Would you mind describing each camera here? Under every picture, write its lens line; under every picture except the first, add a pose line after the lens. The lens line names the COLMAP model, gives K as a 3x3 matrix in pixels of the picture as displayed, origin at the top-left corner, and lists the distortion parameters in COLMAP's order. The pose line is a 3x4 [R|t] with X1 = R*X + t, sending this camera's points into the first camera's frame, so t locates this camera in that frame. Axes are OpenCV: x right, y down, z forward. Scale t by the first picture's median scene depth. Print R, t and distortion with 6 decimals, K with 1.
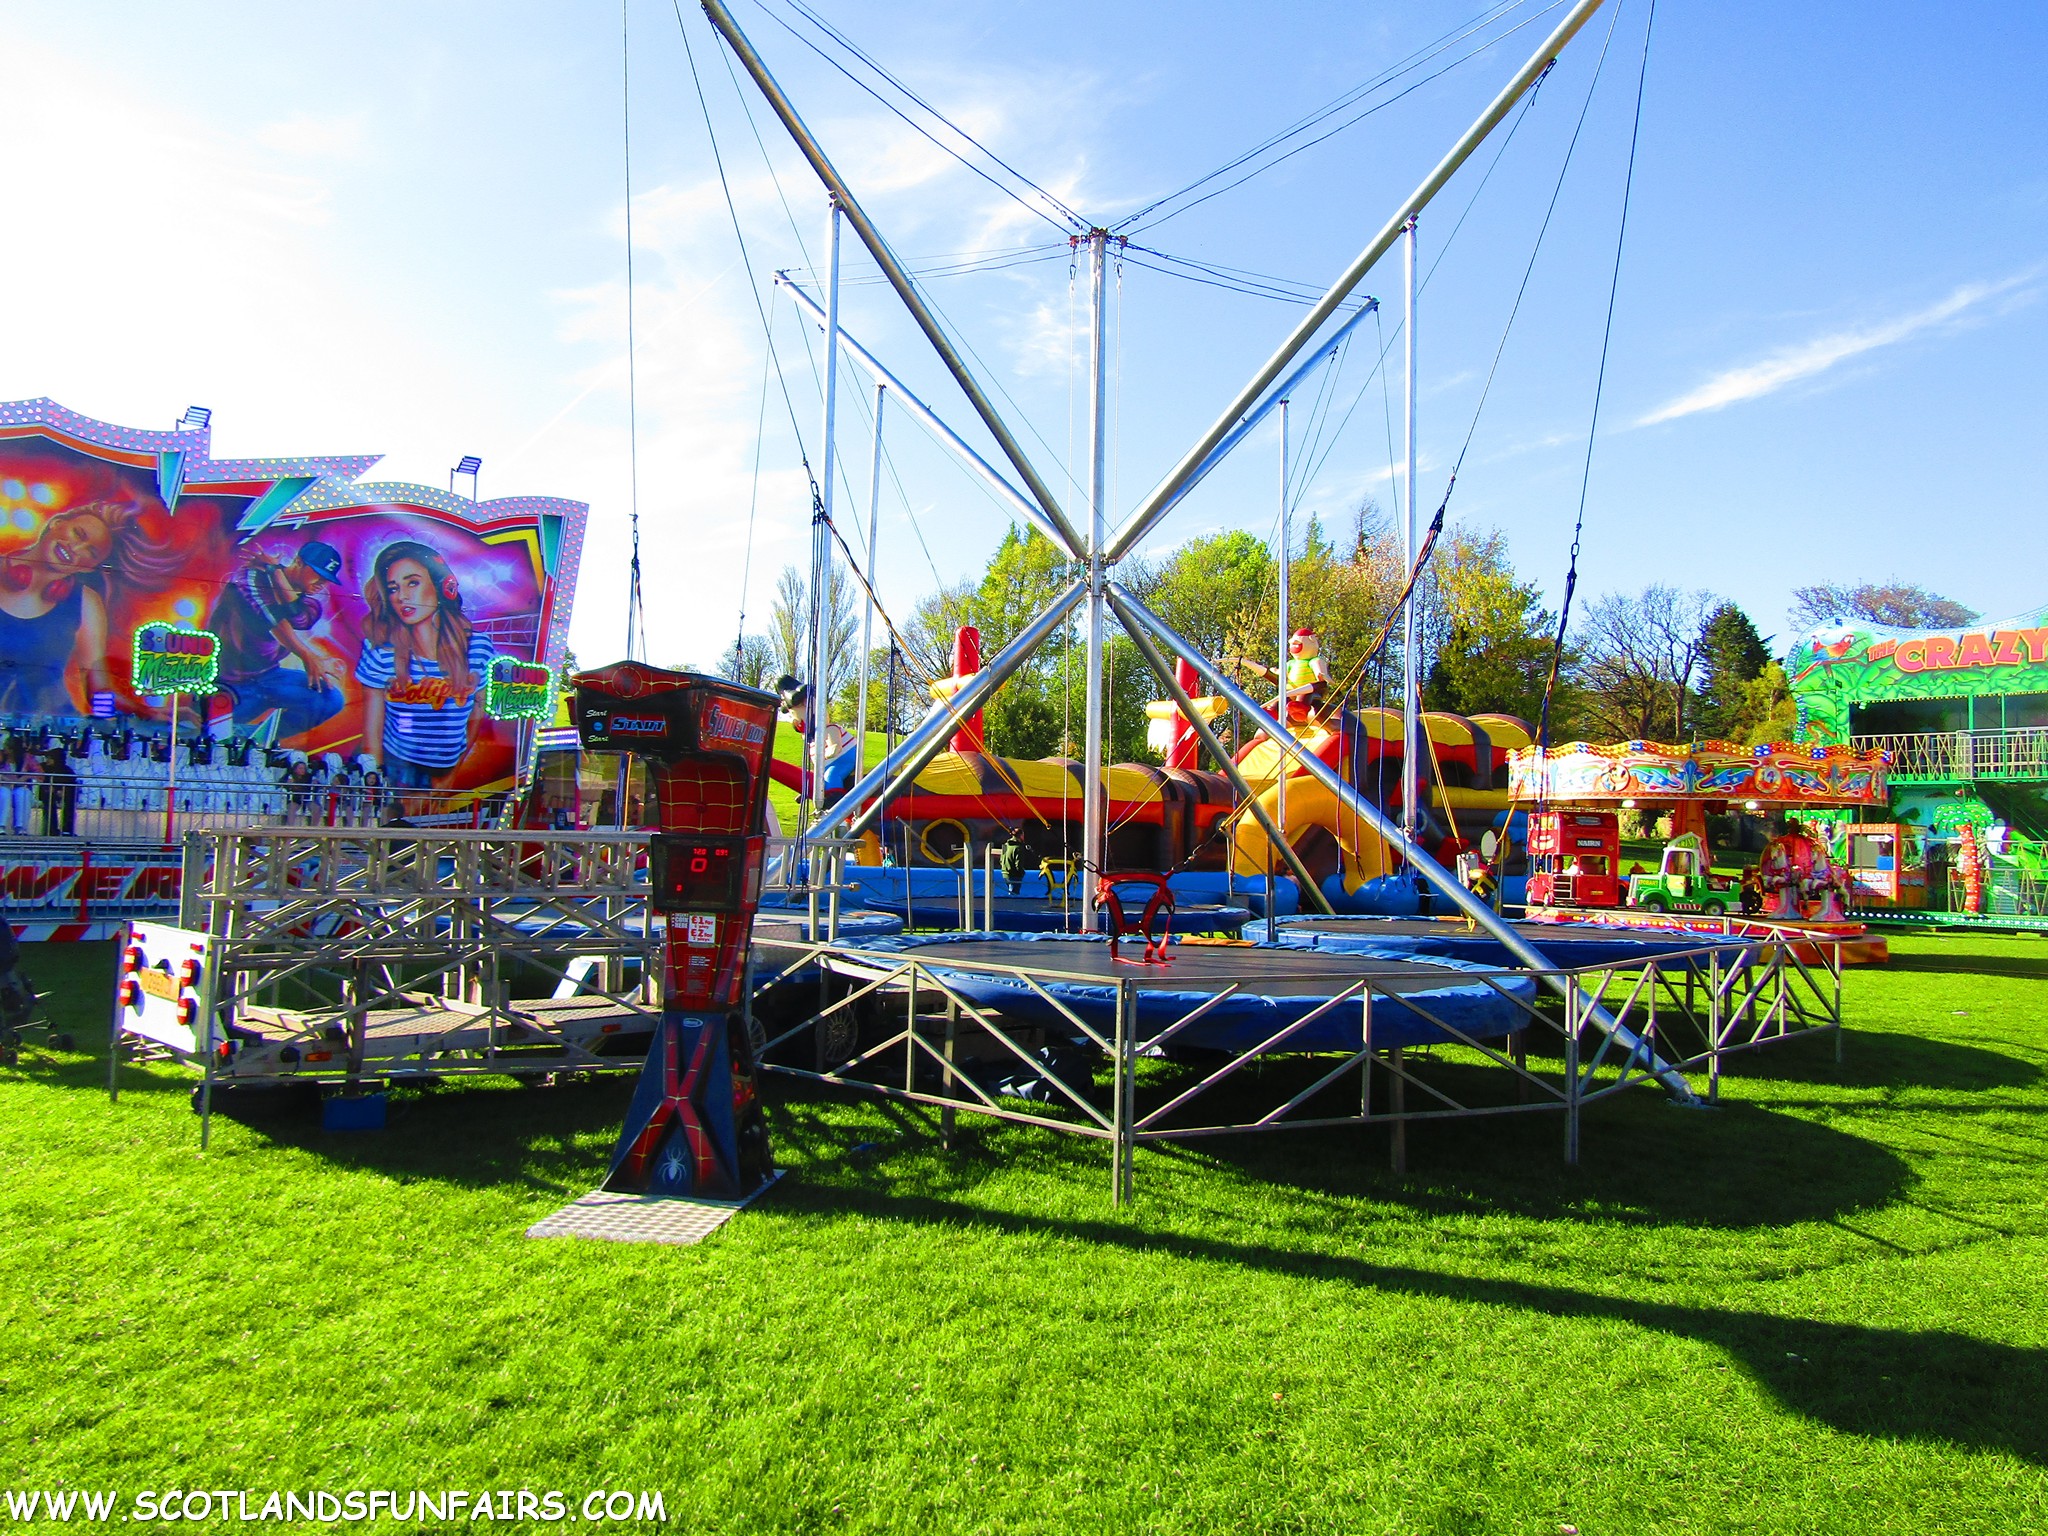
lens RADIAL K [[1454.4, 0, 1026.3], [0, 1454.4, 770.0], [0, 0, 1]] dist [-0.010657, 0.005498]
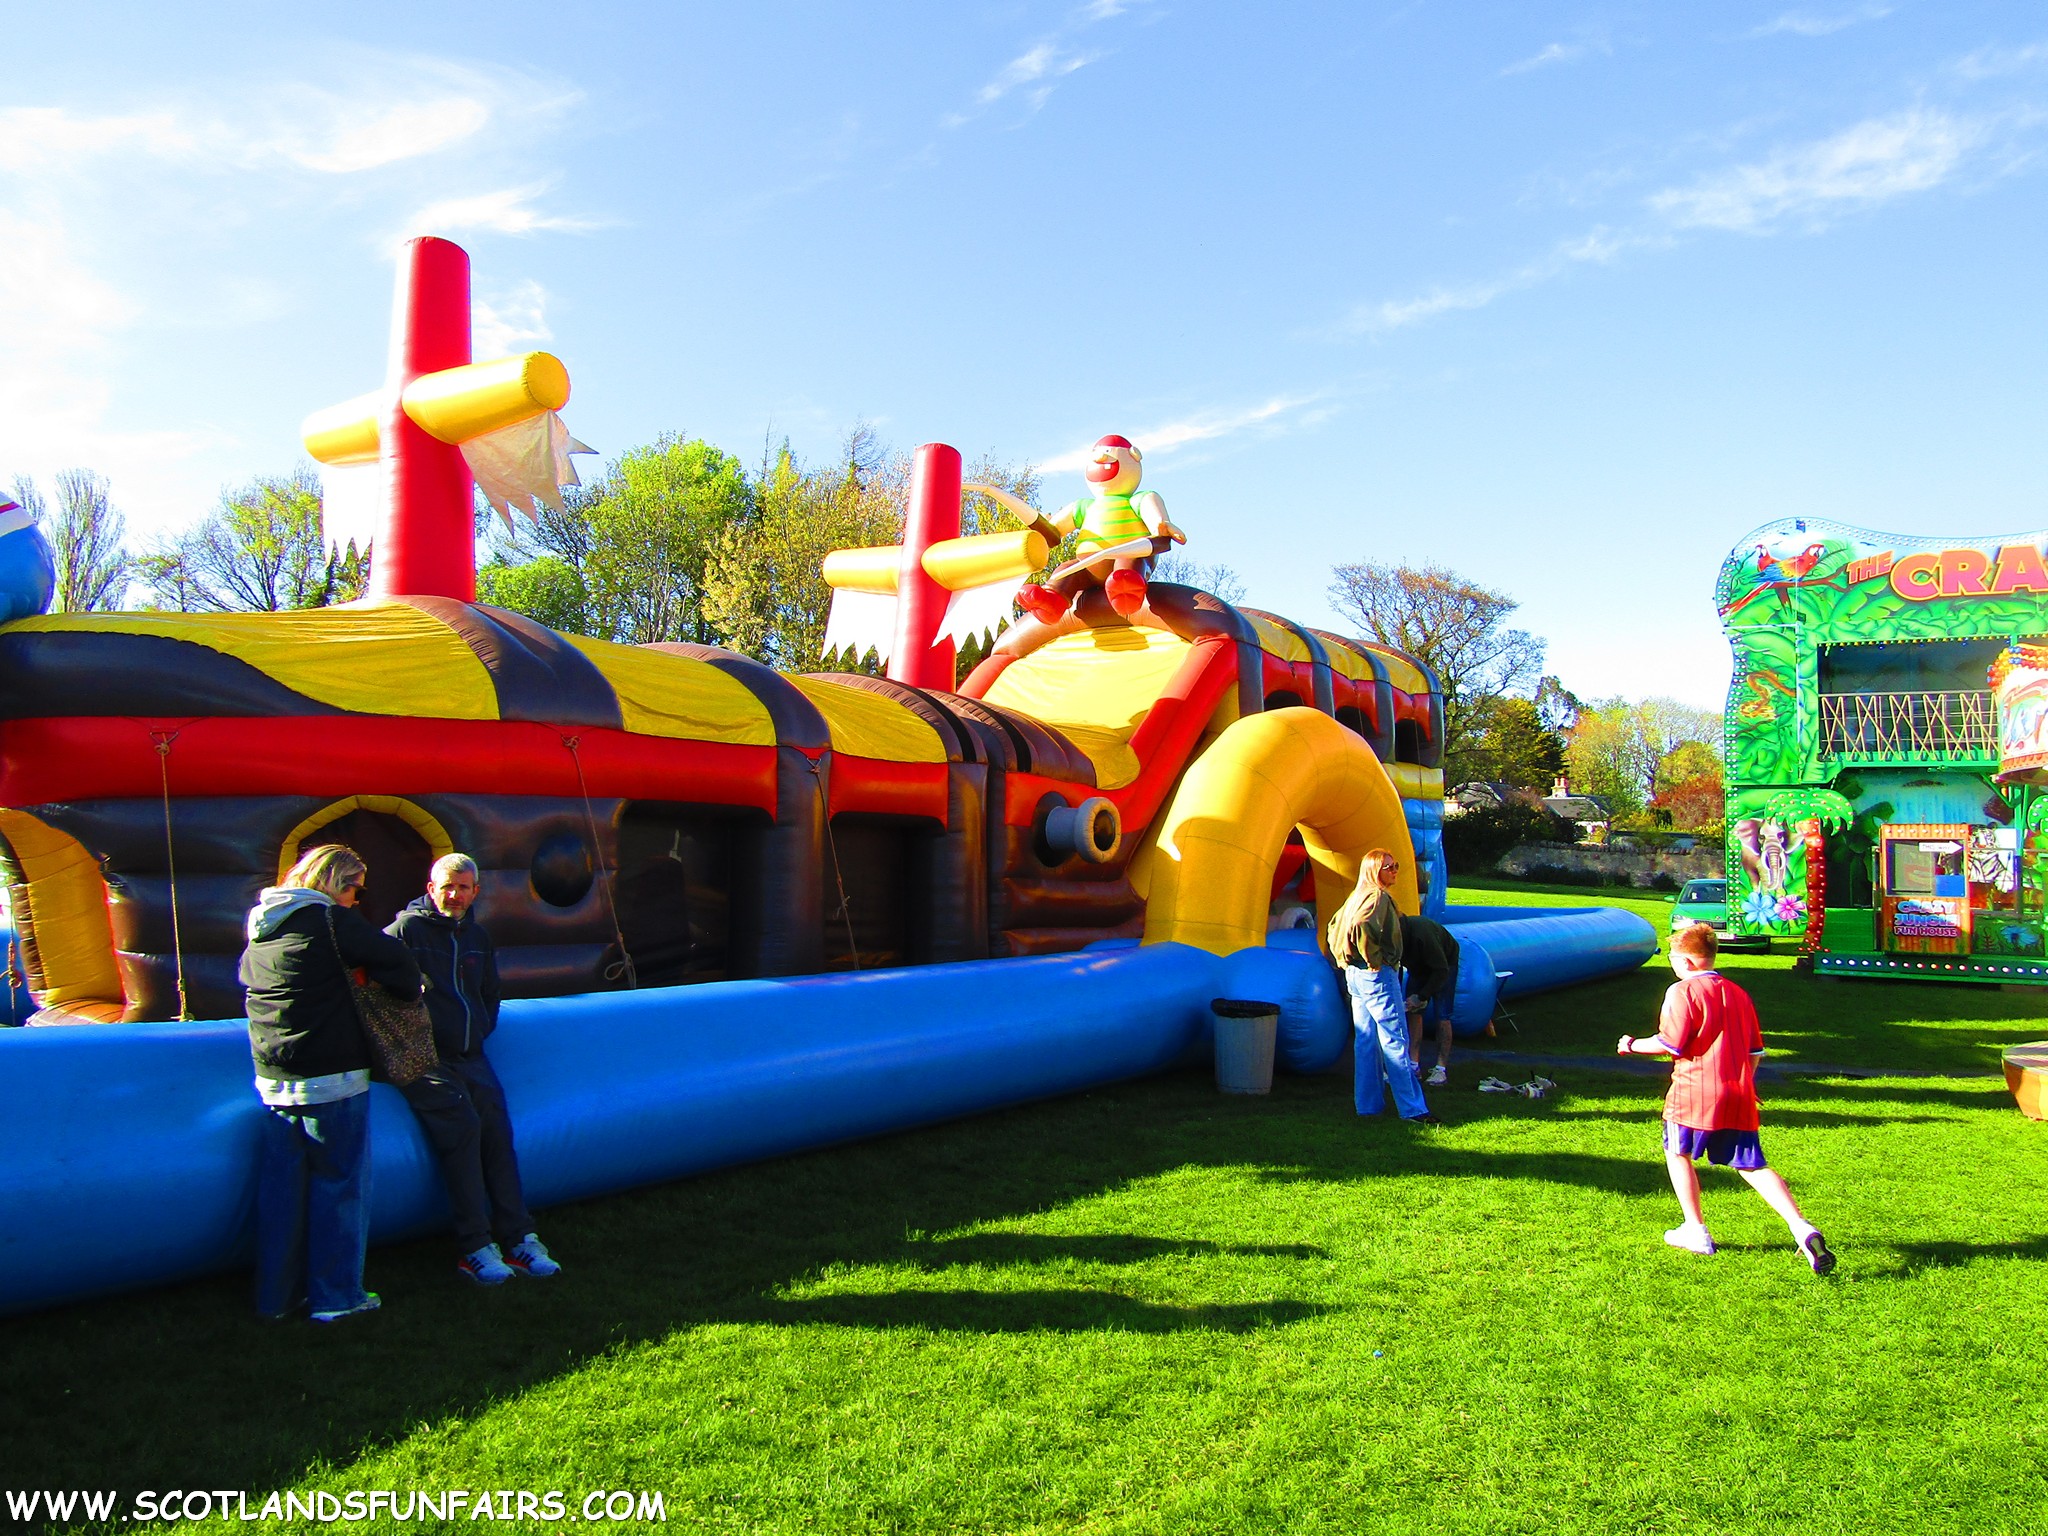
lens RADIAL K [[1454.4, 0, 1020.3], [0, 1454.4, 772.7], [0, 0, 1]] dist [-0.010657, 0.005498]
pose [[0.906595, 0.019014, 0.421574, -0.050071], [-0.018964, 0.999811, -0.004313, 0.023010], [-0.421576, -0.004085, 0.906784, 0.552884]]
